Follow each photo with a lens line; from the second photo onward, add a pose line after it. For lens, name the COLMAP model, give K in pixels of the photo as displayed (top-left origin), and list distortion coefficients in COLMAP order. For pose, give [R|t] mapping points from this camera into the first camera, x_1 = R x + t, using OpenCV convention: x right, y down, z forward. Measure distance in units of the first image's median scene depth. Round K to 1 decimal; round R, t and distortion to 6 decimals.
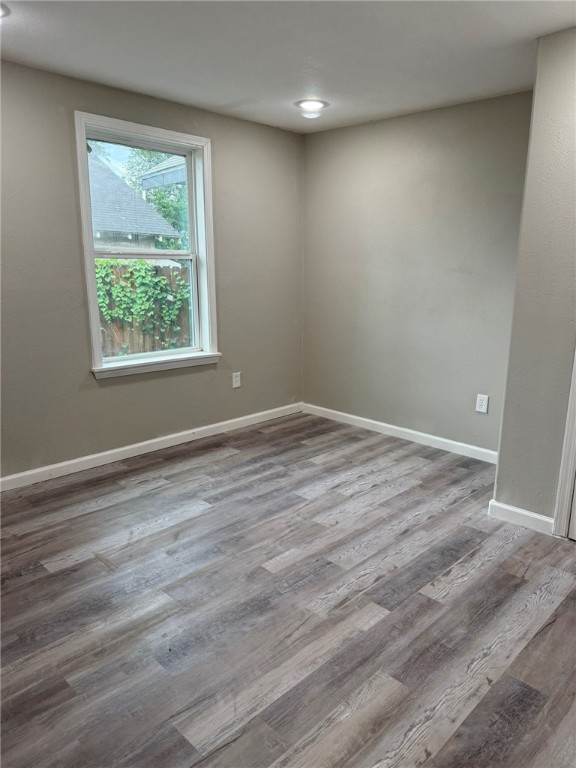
lens RADIAL K [[538.4, 0, 284.3], [0, 538.4, 381.2], [0, 0, 1]] dist [0.034720, -0.001527]
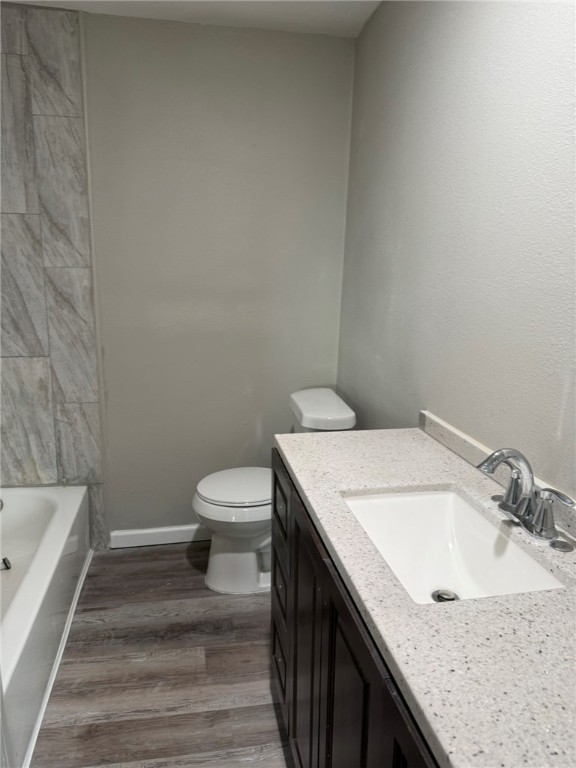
lens RADIAL K [[538.4, 0, 287.1], [0, 538.4, 383.6], [0, 0, 1]] dist [0.034720, -0.001527]
pose [[0.830635, 0.132012, -0.540942, 0.630492], [-0.136475, 0.990124, 0.032068, -0.097097], [0.539833, 0.047189, 0.840448, 0.186837]]
